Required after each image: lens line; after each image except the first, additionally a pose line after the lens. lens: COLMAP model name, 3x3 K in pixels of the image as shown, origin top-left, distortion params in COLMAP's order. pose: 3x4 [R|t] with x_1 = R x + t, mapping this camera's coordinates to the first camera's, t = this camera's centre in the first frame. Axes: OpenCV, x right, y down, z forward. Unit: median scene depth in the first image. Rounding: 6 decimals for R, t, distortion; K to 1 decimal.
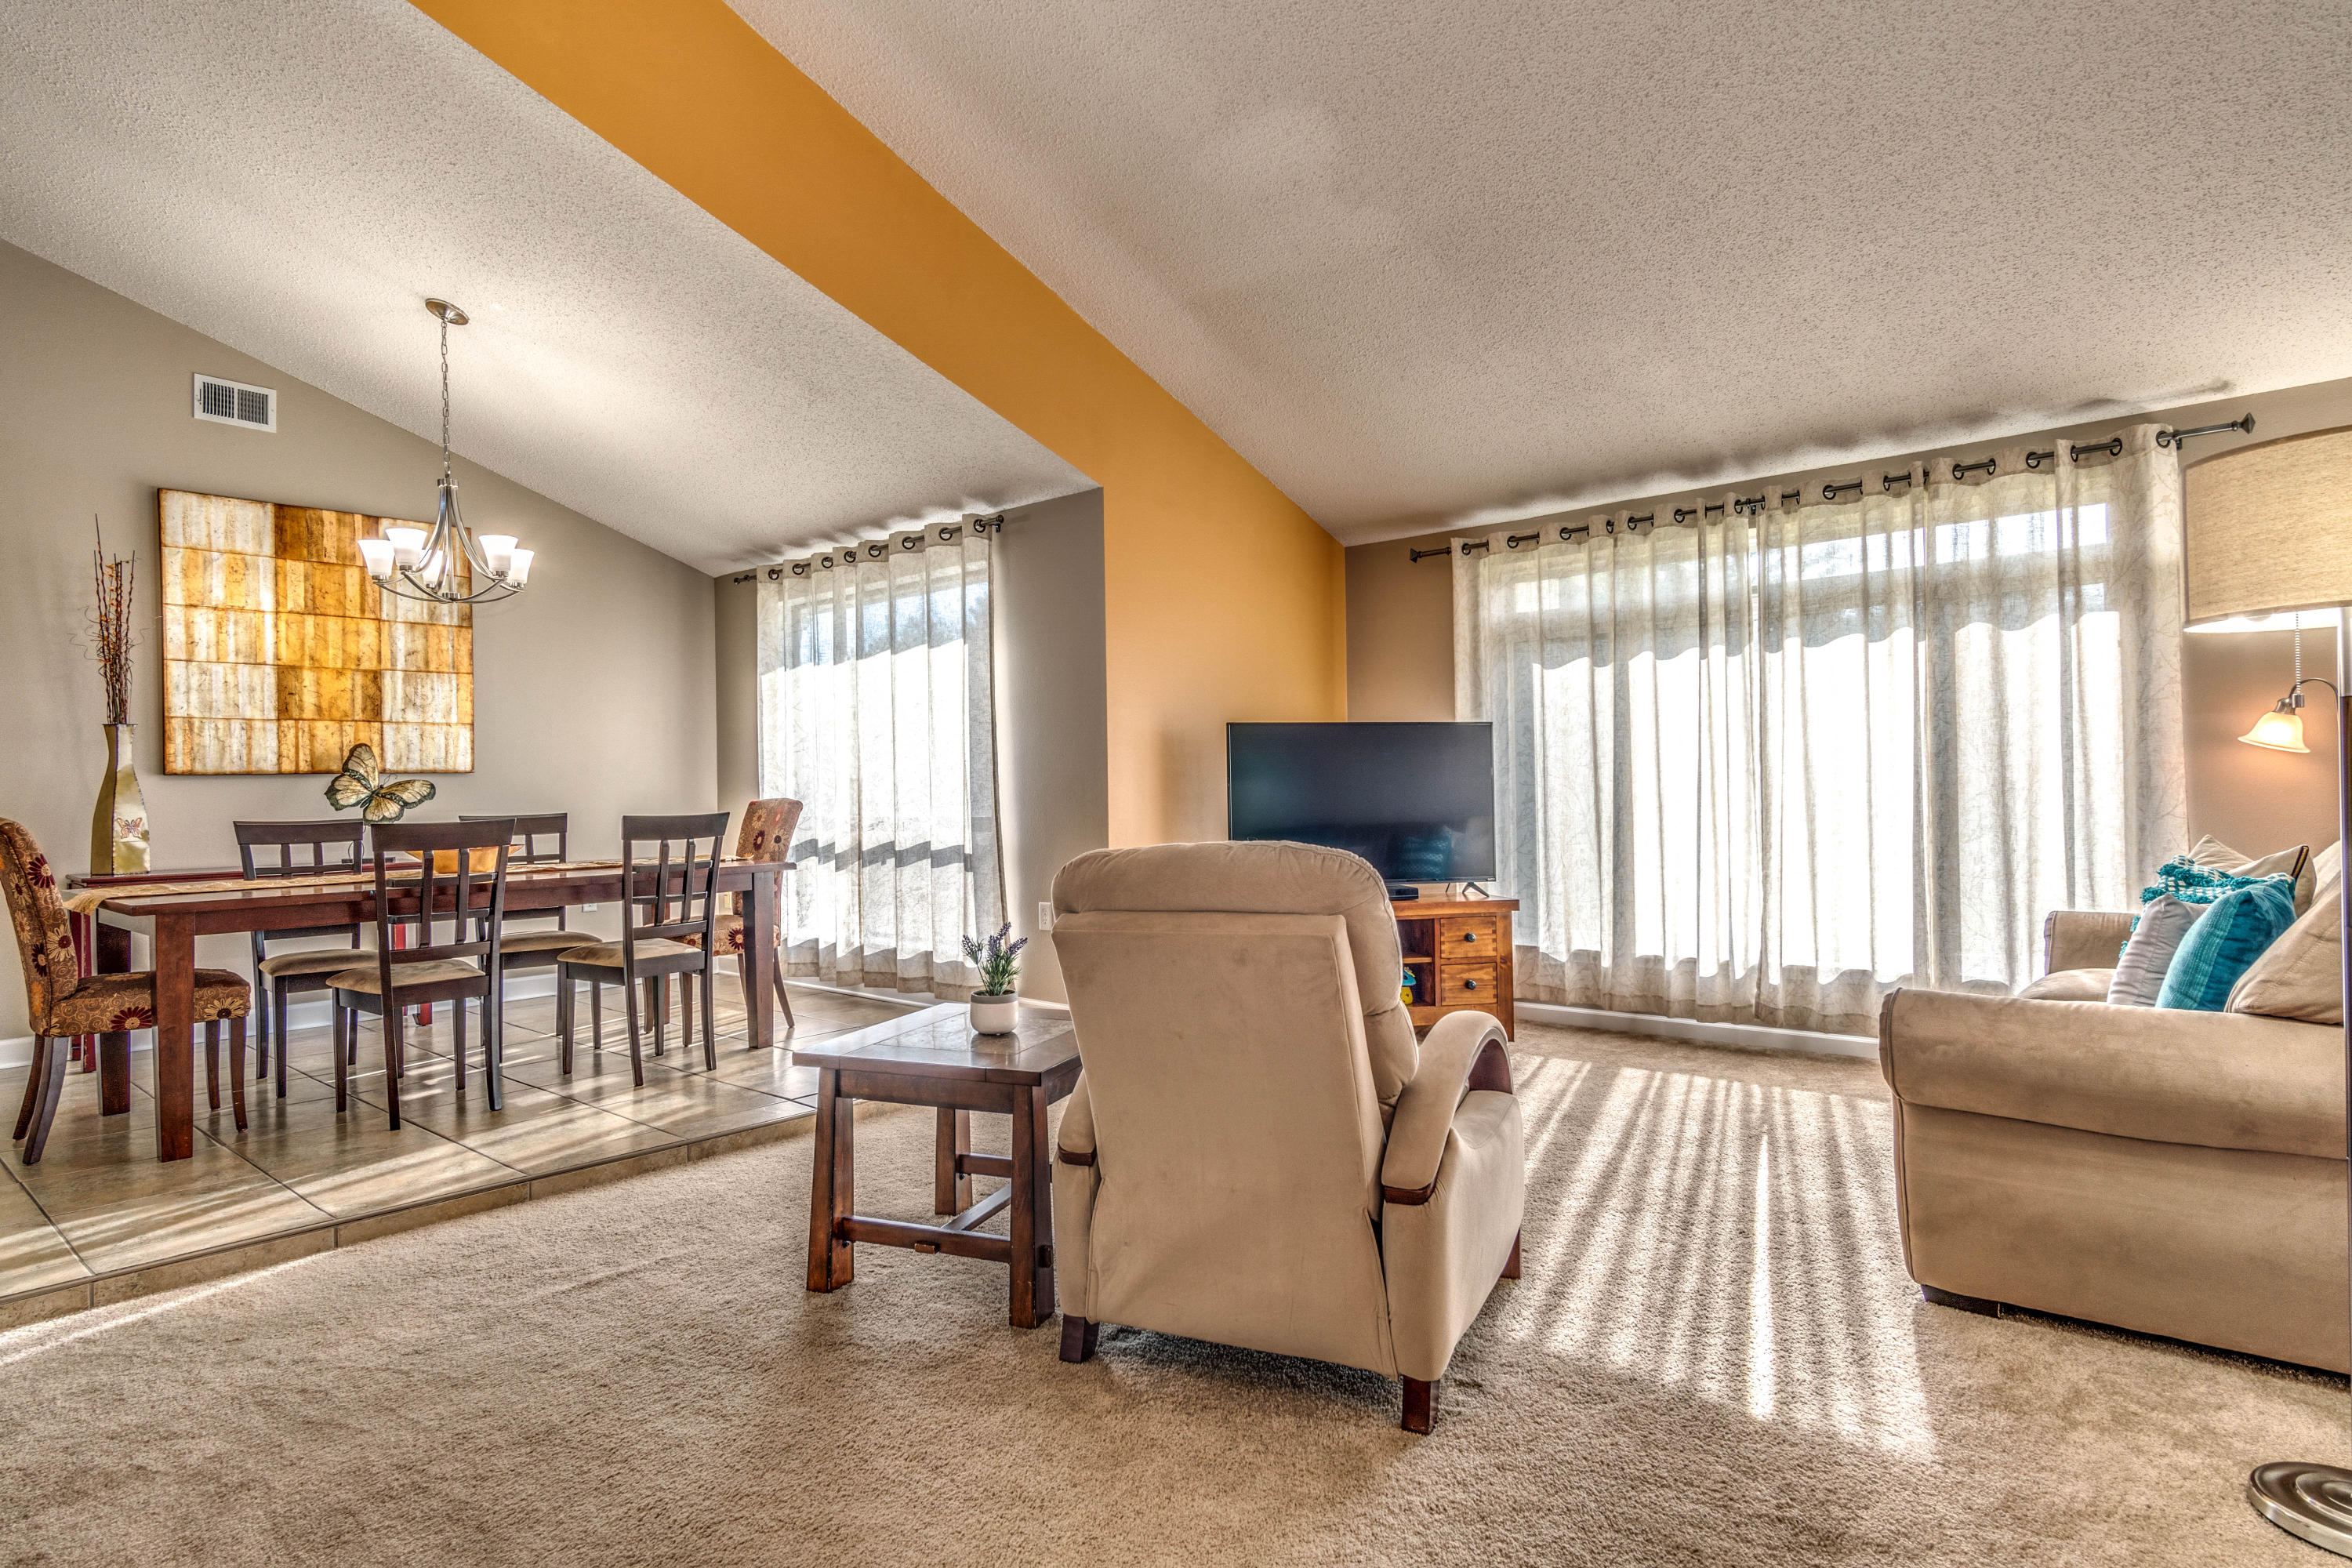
lens RADIAL K [[1255.7, 0, 1162.1], [0, 1255.7, 786.7], [0, 0, 1]] dist [0.004949, 0.002182]
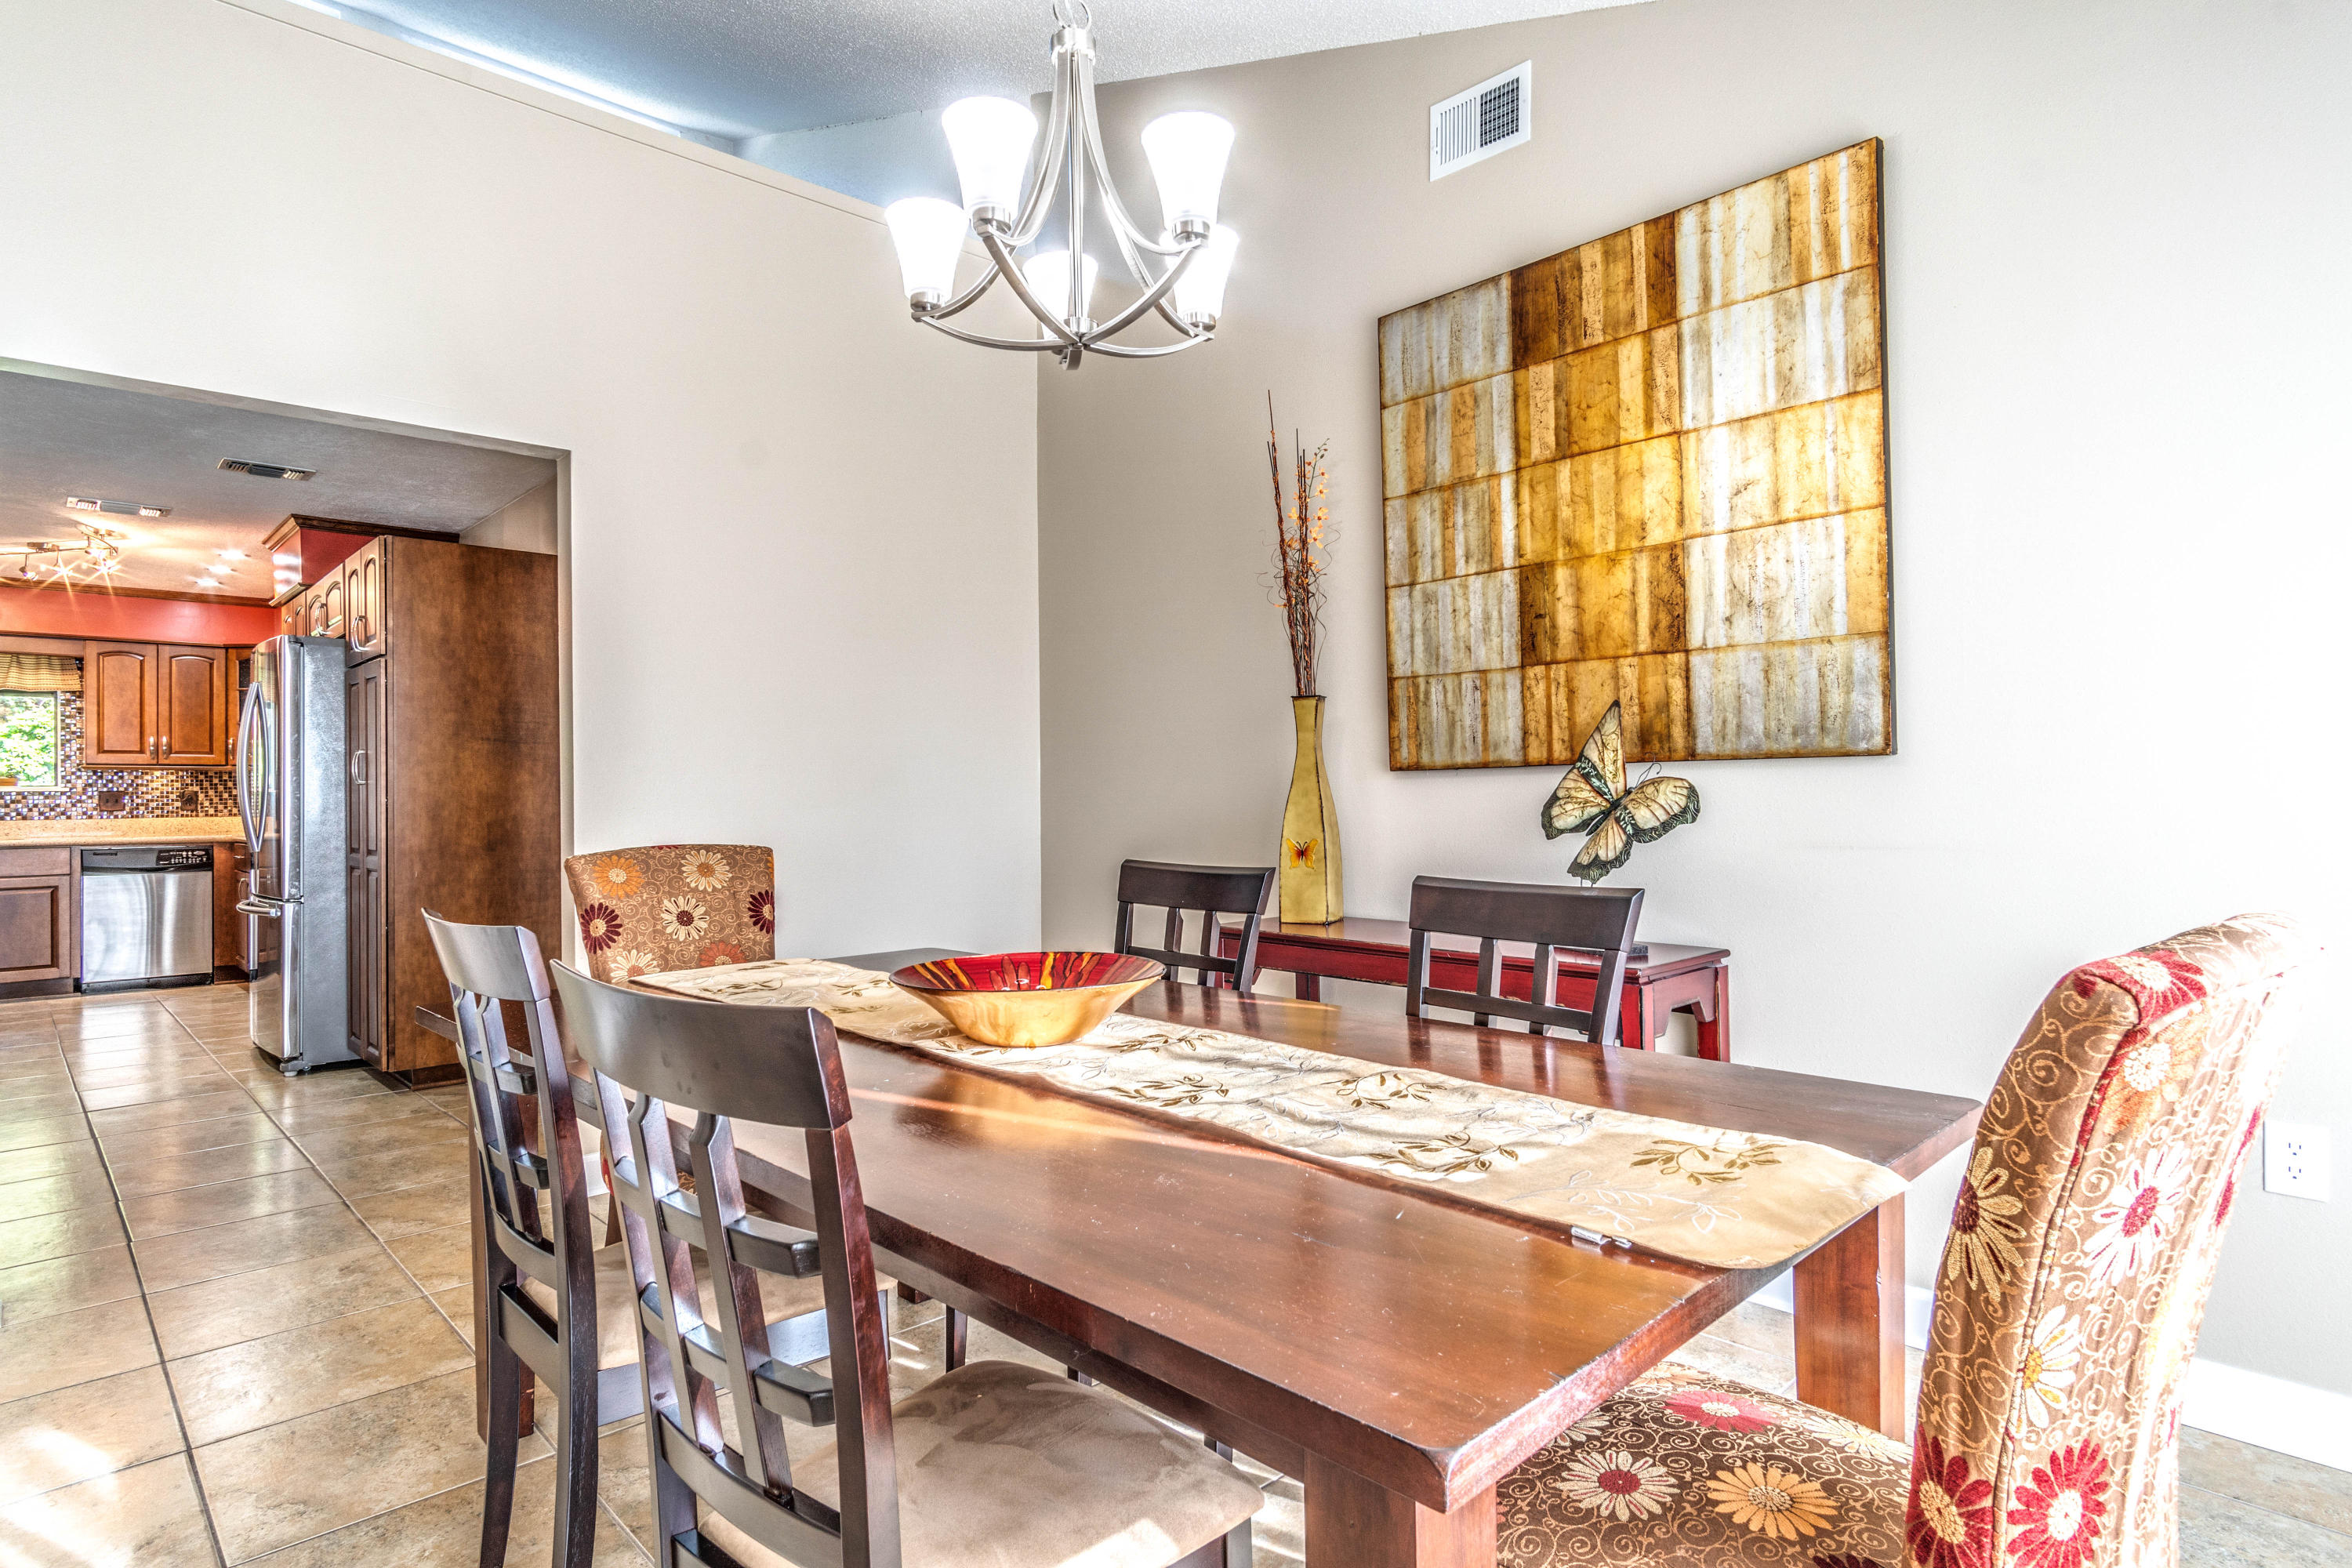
lens RADIAL K [[1229.5, 0, 1176.0], [0, 1229.5, 784.0], [0, 0, 1]] dist [0.005075, 0.001635]
pose [[-0.080017, 0.008382, -0.996758, -0.157170], [0.010736, 0.999914, 0.007547, -0.007792], [0.996736, -0.010097, -0.080100, 0.891253]]
